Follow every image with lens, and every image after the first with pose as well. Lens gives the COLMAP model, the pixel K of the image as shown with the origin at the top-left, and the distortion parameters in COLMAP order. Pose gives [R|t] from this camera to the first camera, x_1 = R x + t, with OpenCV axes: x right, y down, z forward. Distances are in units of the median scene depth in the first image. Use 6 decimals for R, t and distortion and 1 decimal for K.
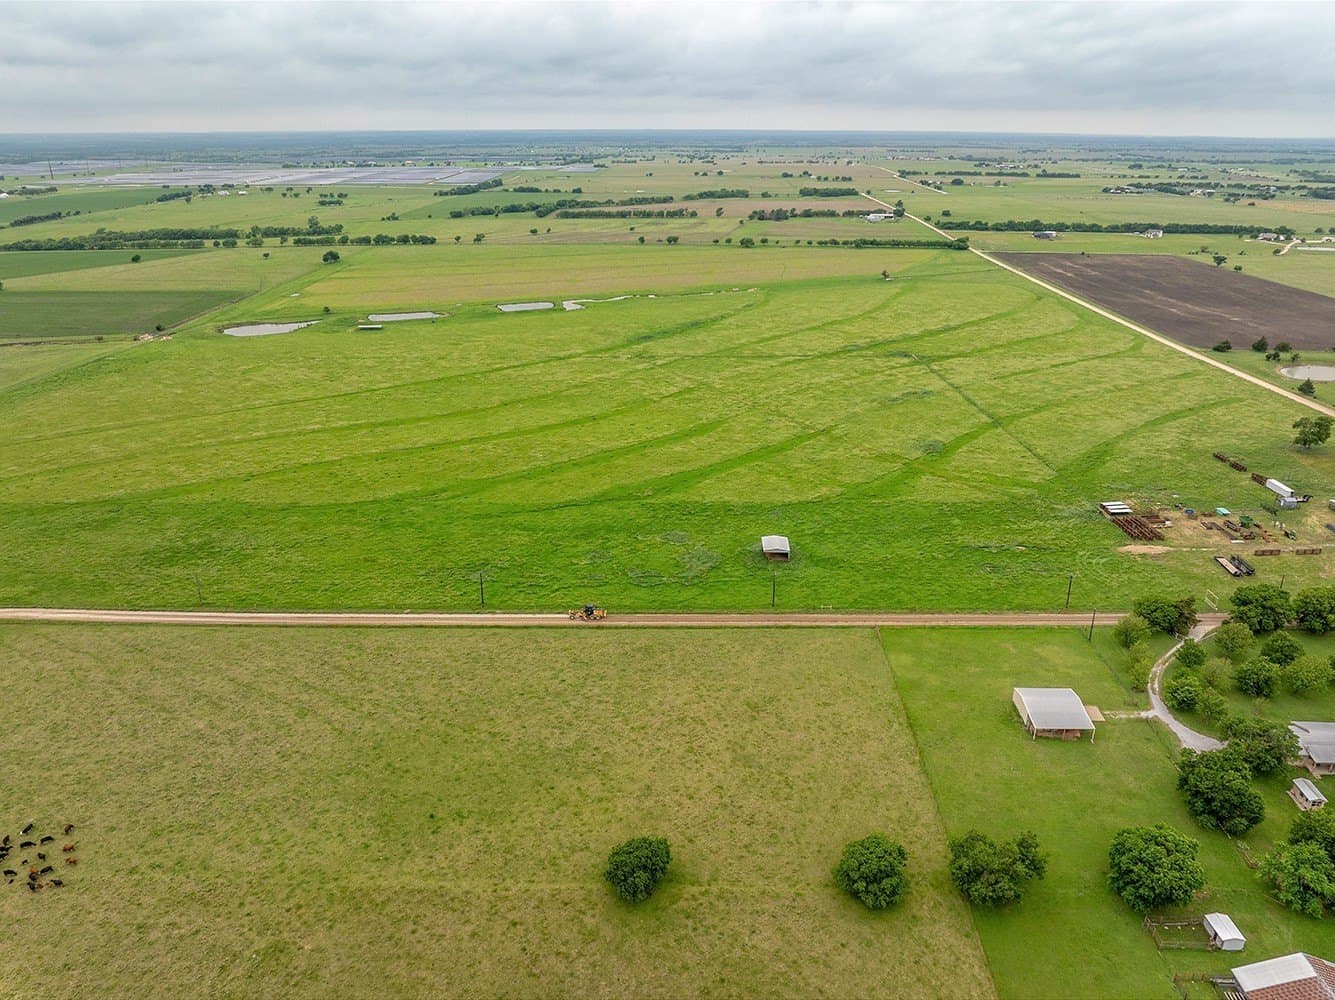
lens RADIAL K [[949.5, 0, 672.8], [0, 949.5, 472.1], [0, 0, 1]] dist [-0.054425, 0.029205]
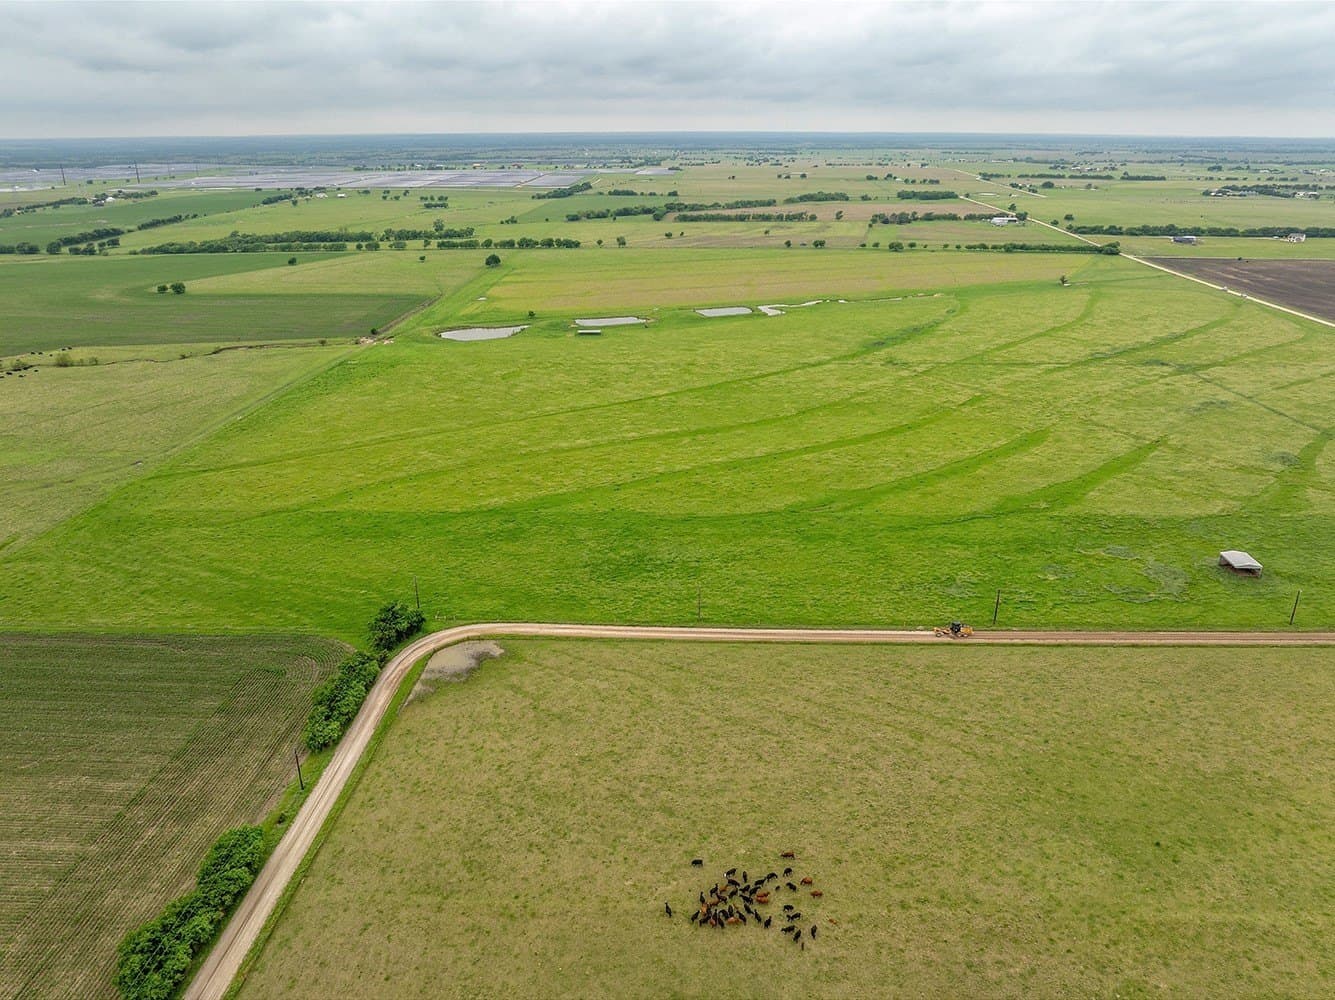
lens RADIAL K [[949.5, 0, 672.8], [0, 949.5, 472.1], [0, 0, 1]] dist [-0.054425, 0.029205]
pose [[0.999601, 0.005758, -0.027664, -0.126173], [-0.005813, 0.999981, -0.001923, -0.002756], [0.027653, 0.002083, 0.999615, 0.002916]]
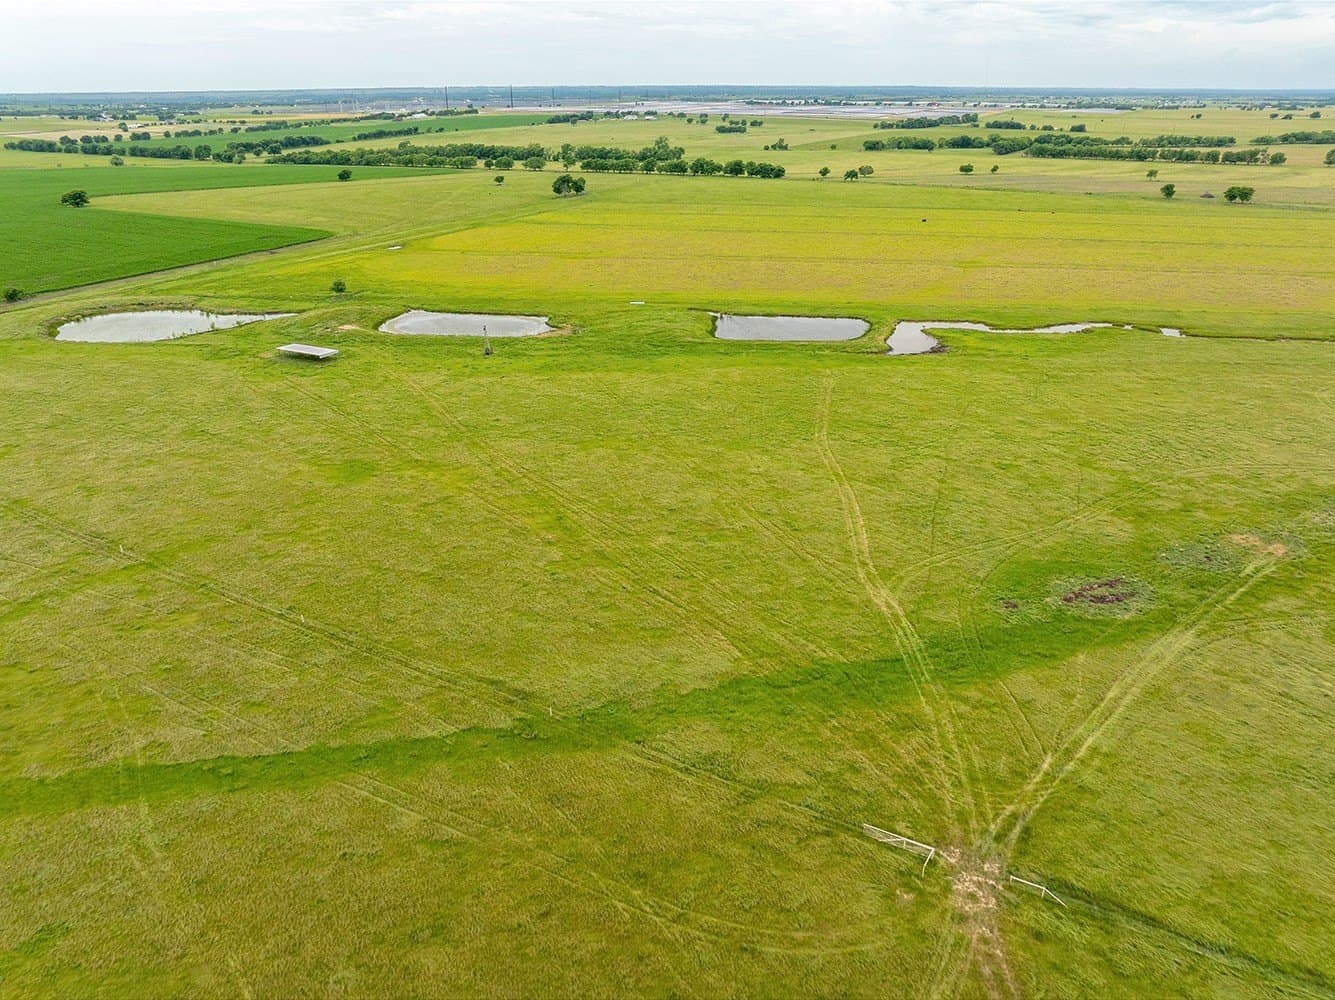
lens RADIAL K [[949.5, 0, 672.8], [0, 949.5, 472.1], [0, 0, 1]] dist [-0.054425, 0.029205]
pose [[0.874700, 0.180246, -0.449901, -0.013415], [-0.162796, 0.983607, 0.077558, -0.097787], [0.456505, 0.005402, 0.889704, 0.453615]]
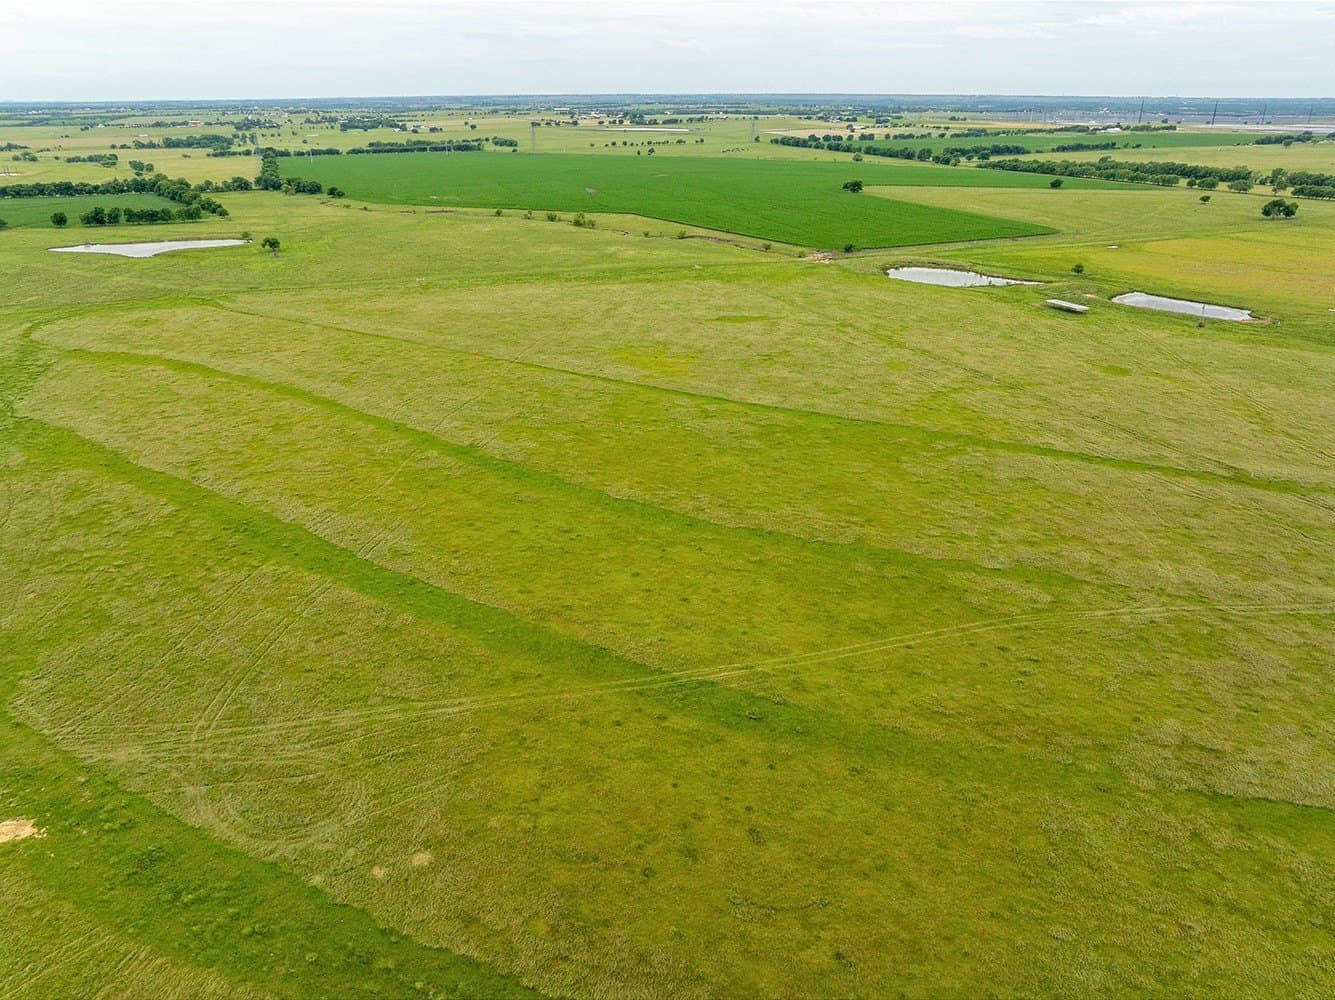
lens RADIAL K [[949.5, 0, 672.8], [0, 949.5, 472.1], [0, 0, 1]] dist [-0.054425, 0.029205]
pose [[0.405621, 0.340530, -0.848240, 0.045824], [-0.314075, 0.923431, 0.220528, -0.069743], [0.858387, 0.176960, 0.481515, 0.348096]]
